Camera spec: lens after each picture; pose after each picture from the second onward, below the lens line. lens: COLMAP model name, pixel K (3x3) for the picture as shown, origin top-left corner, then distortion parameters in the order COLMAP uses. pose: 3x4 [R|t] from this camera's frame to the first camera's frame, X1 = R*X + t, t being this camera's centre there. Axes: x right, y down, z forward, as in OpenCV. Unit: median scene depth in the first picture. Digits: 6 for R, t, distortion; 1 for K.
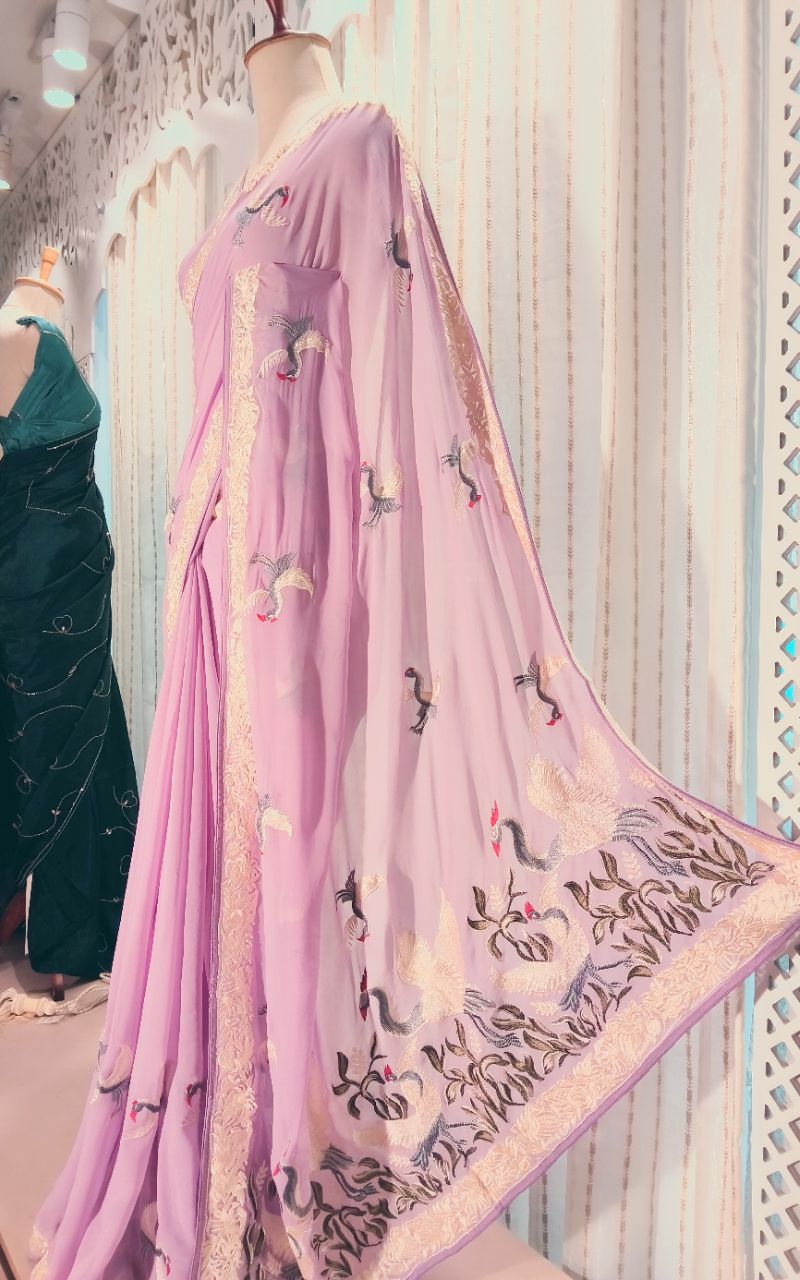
lens RADIAL K [[915.7, 0, 391.9], [0, 915.7, 641.7], [0, 0, 1]] dist [0.050216, -0.088269]
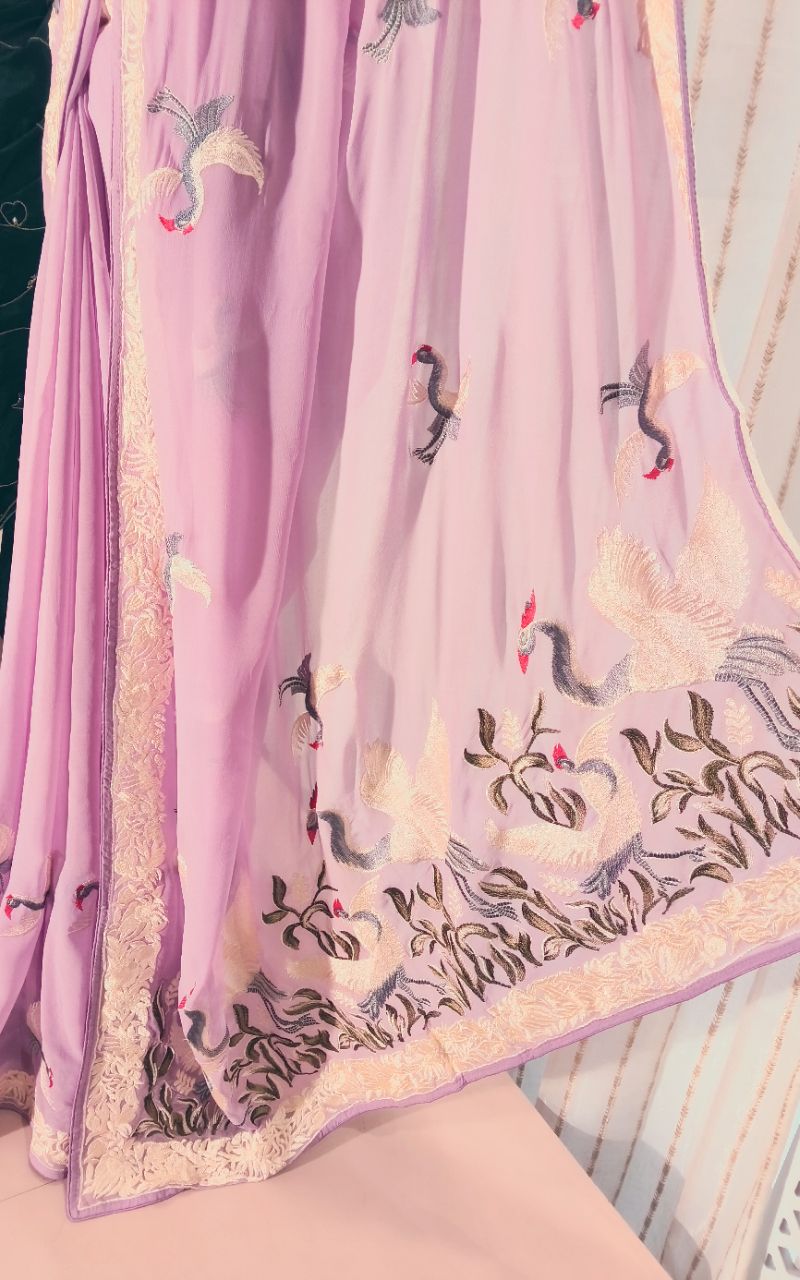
lens RADIAL K [[915.7, 0, 394.1], [0, 915.7, 649.4], [0, 0, 1]] dist [0.050216, -0.088269]
pose [[0.991196, 0.122481, -0.050290, 0.053533], [-0.095252, 0.923457, 0.371692, -0.008684], [0.091966, -0.363629, 0.926993, 0.393800]]
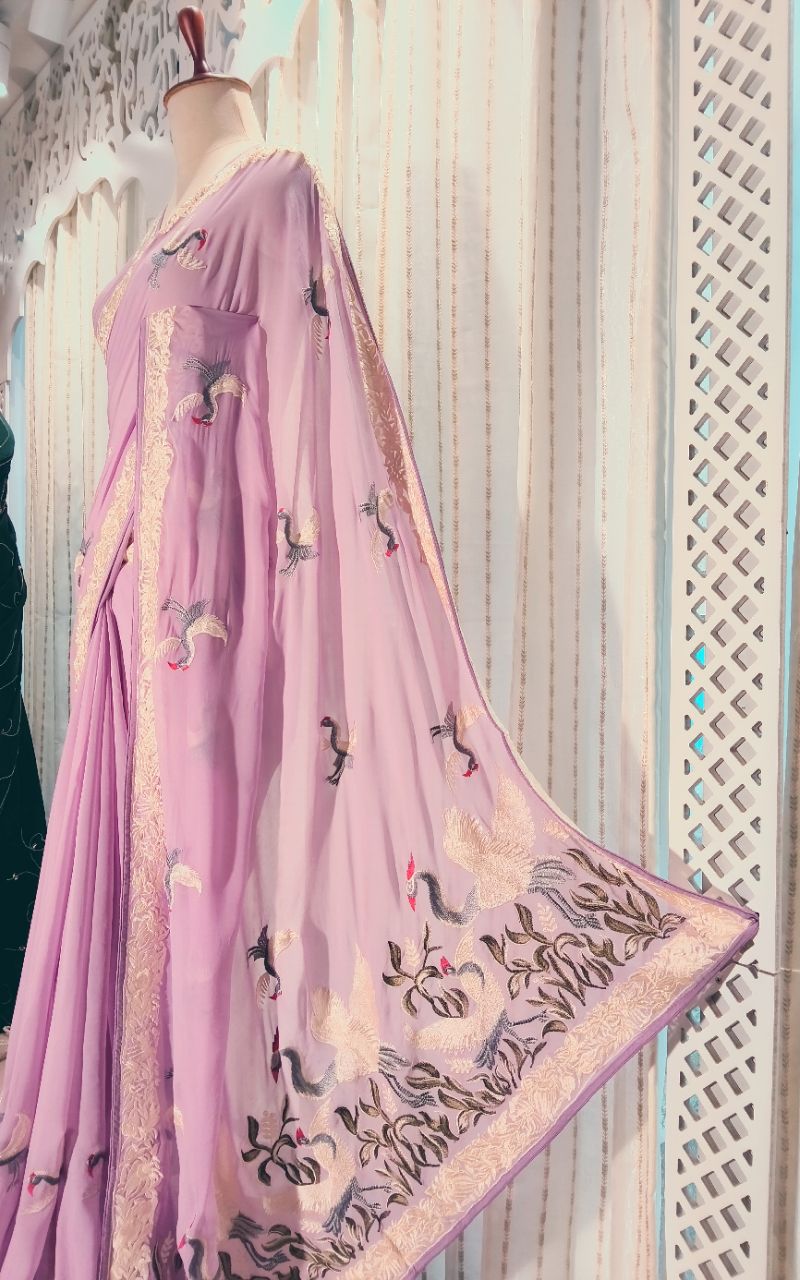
lens RADIAL K [[915.7, 0, 388.9], [0, 915.7, 643.7], [0, 0, 1]] dist [0.050216, -0.088269]
pose [[0.997036, 0.007158, 0.076597, 0.011195], [-0.004886, 0.999544, -0.029805, -0.021466], [-0.076775, 0.029343, 0.996617, 0.012059]]
